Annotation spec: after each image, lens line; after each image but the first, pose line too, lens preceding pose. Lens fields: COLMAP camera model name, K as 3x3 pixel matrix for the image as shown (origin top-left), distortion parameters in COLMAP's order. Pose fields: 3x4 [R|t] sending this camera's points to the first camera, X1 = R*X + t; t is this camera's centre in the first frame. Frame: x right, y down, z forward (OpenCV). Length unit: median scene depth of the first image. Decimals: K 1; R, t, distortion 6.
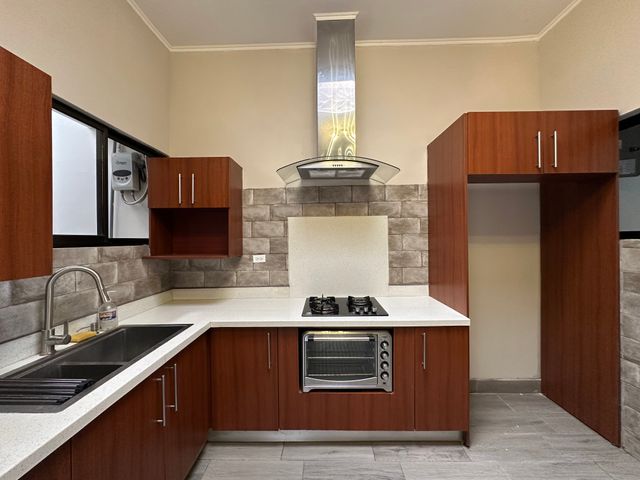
lens RADIAL K [[256.0, 0, 320.6], [0, 256.0, 238.7], [0, 0, 1]] dist [-0.006485, 0.000289]
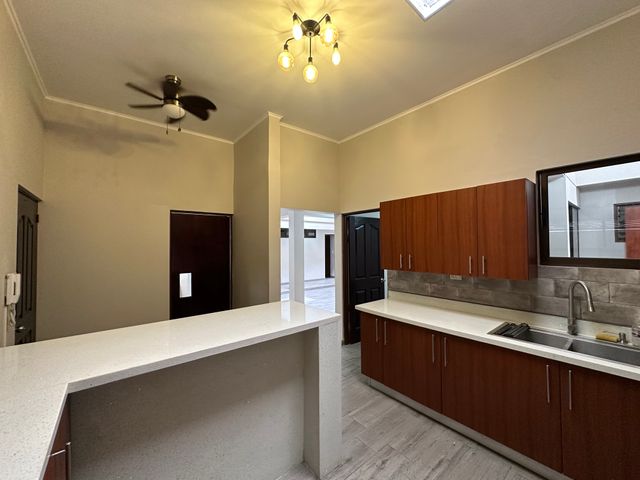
lens RADIAL K [[256.0, 0, 320.6], [0, 256.0, 240.7], [0, 0, 1]] dist [-0.006485, 0.000289]
pose [[-0.768375, -0.005959, -0.639972, 0.755350], [0.005502, 0.999858, -0.015916, -0.070636], [0.639977, -0.015751, -0.768233, 0.826744]]
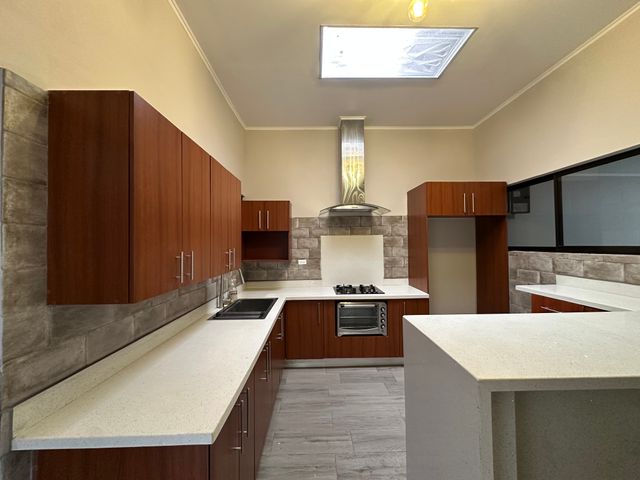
lens RADIAL K [[256.0, 0, 320.0], [0, 256.0, 238.2], [0, 0, 1]] dist [-0.006485, 0.000289]
pose [[0.999382, 0.002201, 0.035072, -0.206930], [-0.001374, 0.999720, -0.023610, -0.034379], [-0.035114, 0.023547, 0.999106, -0.643005]]
